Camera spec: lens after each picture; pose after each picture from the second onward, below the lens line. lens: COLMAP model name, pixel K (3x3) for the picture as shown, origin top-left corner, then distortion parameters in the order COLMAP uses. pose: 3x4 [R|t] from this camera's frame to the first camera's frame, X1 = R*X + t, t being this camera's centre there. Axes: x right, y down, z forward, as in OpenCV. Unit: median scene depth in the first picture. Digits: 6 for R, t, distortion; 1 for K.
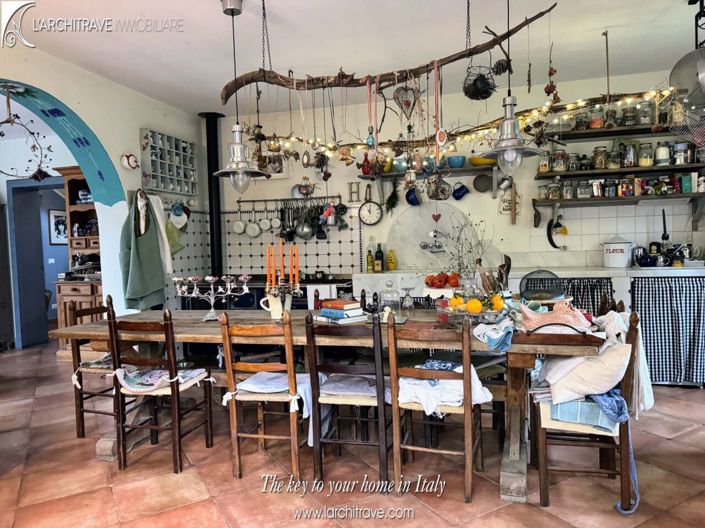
lens RADIAL K [[493.8, 0, 352.3], [0, 493.8, 267.8], [0, 0, 1]] dist [-0.006502, -0.007273]
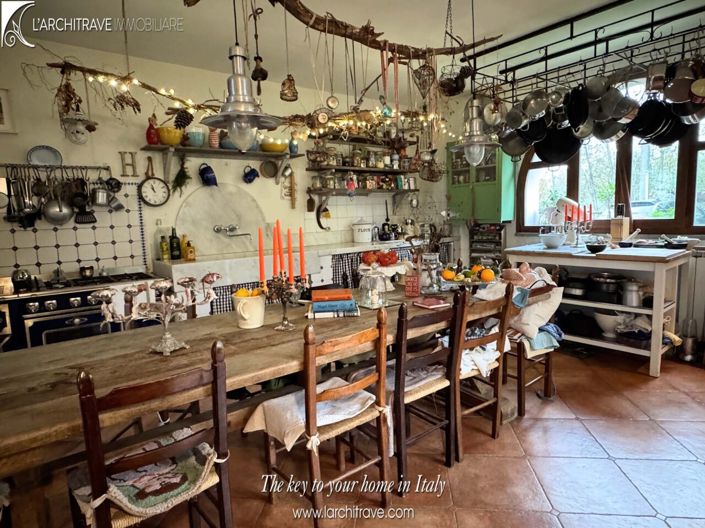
lens RADIAL K [[421.7, 0, 352.3], [0, 421.7, 257.8], [0, 0, 1]] dist [-0.012252, 0.003146]
pose [[0.584337, -0.073004, 0.808221, -0.356166], [0.057675, 0.997163, 0.048372, -0.014782], [-0.809459, 0.018349, 0.586890, 0.317600]]
